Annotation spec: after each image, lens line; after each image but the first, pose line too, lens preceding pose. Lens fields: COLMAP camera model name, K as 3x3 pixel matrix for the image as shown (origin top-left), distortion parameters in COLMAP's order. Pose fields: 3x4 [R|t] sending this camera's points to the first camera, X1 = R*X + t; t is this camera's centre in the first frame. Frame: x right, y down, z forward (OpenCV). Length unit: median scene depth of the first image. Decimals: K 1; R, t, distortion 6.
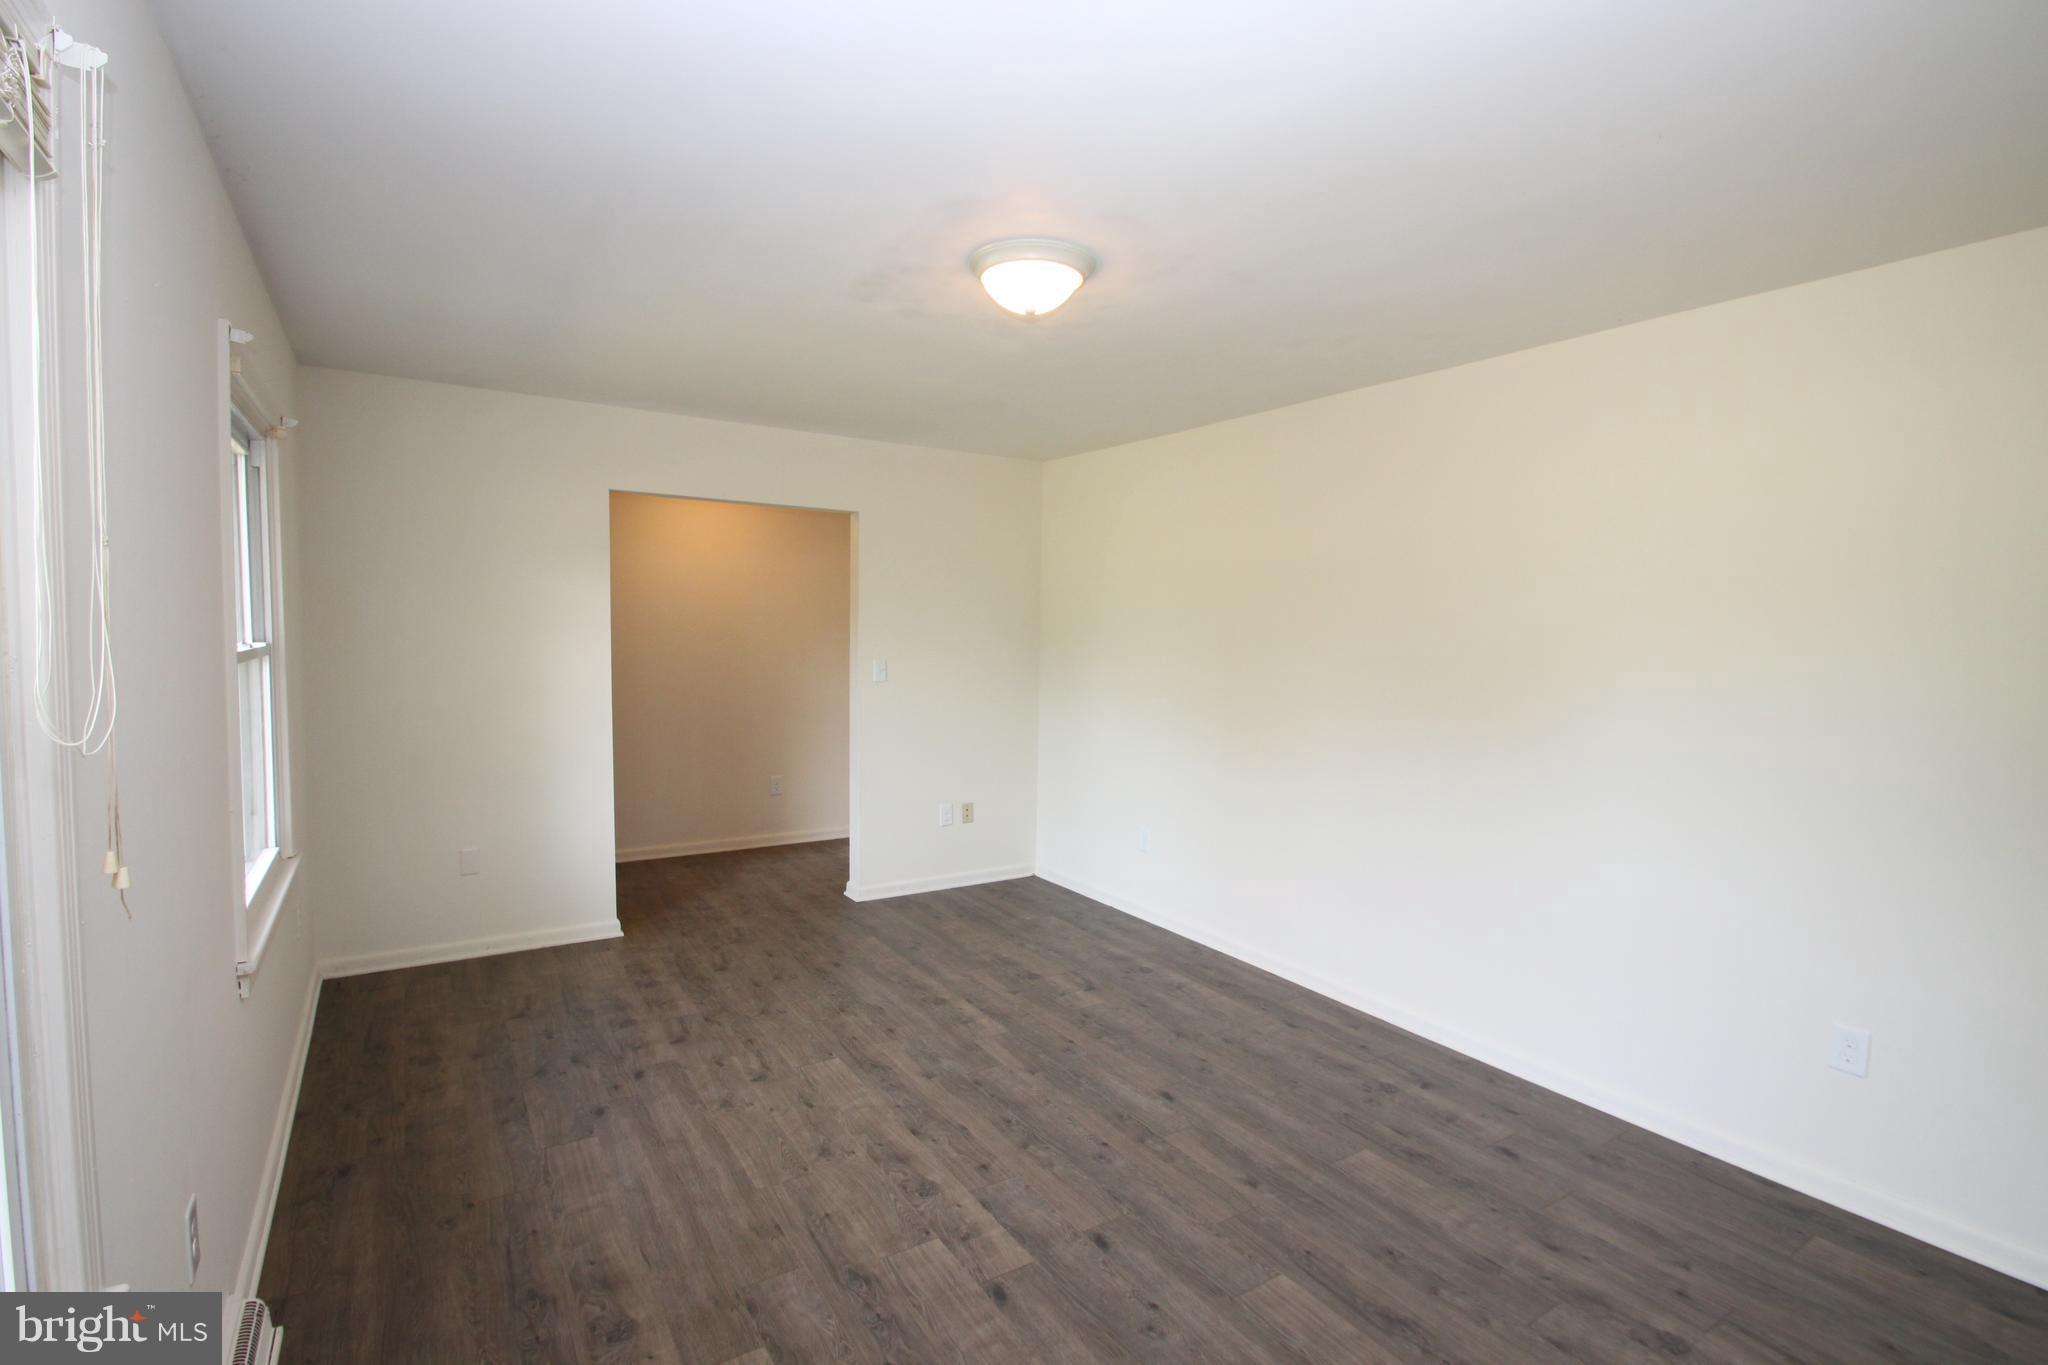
lens RADIAL K [[939.1, 0, 1001.6], [0, 939.1, 678.4], [0, 0, 1]] dist [0.009425, -0.020773]
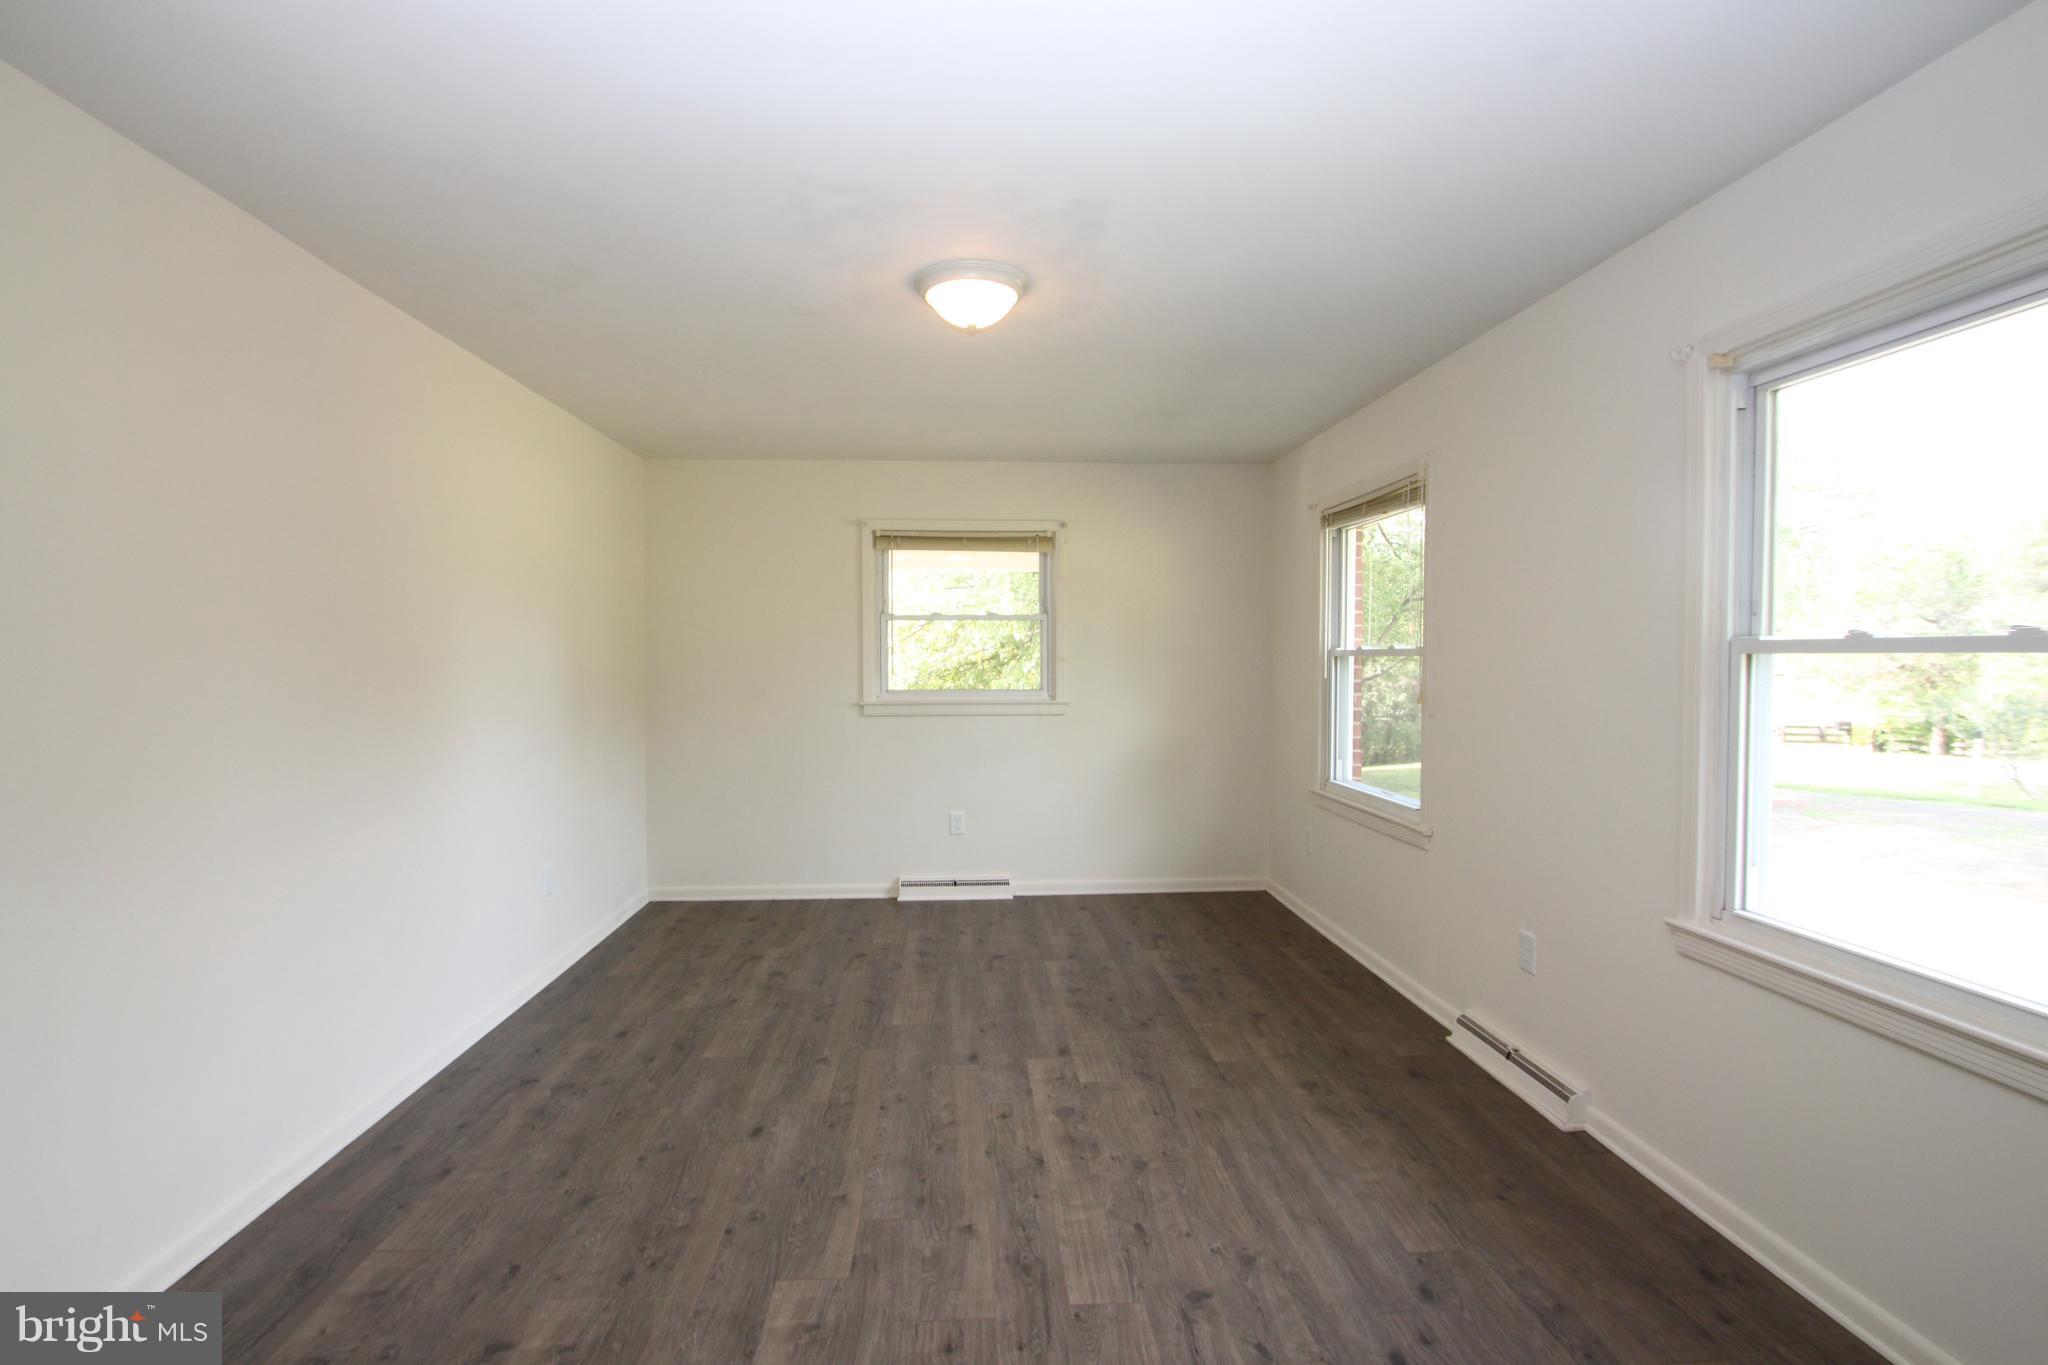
lens RADIAL K [[939.1, 0, 1001.6], [0, 939.1, 678.4], [0, 0, 1]] dist [0.009425, -0.020773]
pose [[-0.871657, -0.026863, 0.489379, -0.503056], [0.014822, 0.996595, 0.081105, -0.061627], [-0.489892, 0.077950, -0.868291, 1.805526]]
